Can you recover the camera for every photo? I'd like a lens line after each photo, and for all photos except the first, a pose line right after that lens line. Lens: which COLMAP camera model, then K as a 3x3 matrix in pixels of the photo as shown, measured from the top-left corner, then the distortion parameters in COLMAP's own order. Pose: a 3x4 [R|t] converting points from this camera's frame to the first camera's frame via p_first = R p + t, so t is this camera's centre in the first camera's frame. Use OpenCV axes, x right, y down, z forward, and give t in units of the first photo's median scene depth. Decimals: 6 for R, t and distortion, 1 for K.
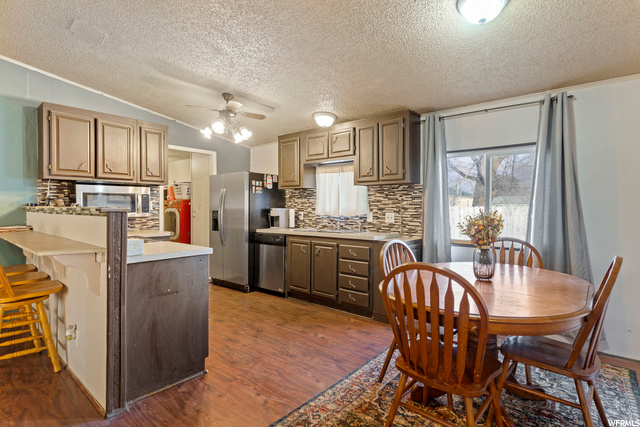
lens RADIAL K [[328.9, 0, 320.0], [0, 328.9, 213.5], [0, 0, 1]] dist [-0.001253, 0.000207]
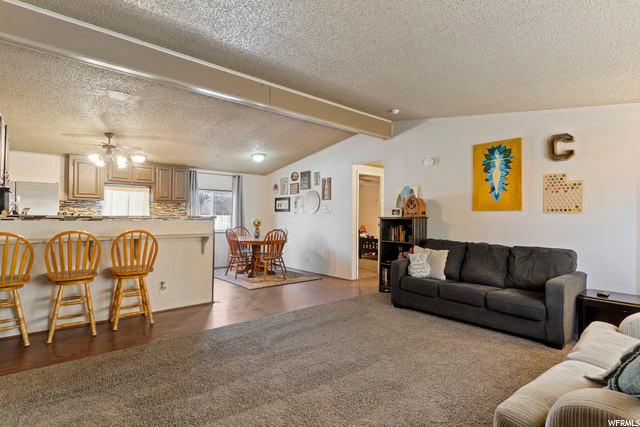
lens RADIAL K [[328.9, 0, 320.0], [0, 328.9, 213.5], [0, 0, 1]] dist [-0.001253, 0.000207]
pose [[0.151961, 0.005266, 0.988373, -1.440048], [0.013088, 0.999887, -0.007340, -0.004988], [-0.988300, 0.014051, 0.151875, -0.072977]]
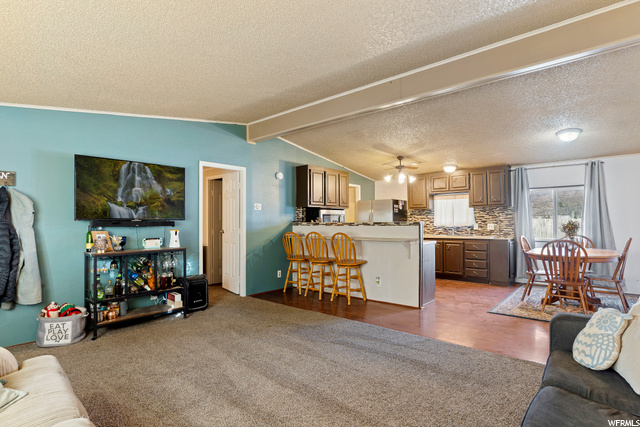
lens RADIAL K [[330.2, 0, 322.9], [0, 330.2, 220.4], [0, 0, 1]] dist [-0.000775, -0.000211]
pose [[0.999894, -0.013469, -0.005582, -0.654033], [0.013339, 0.999653, -0.022695, 0.008552], [0.005886, 0.022618, 0.999727, -0.705623]]
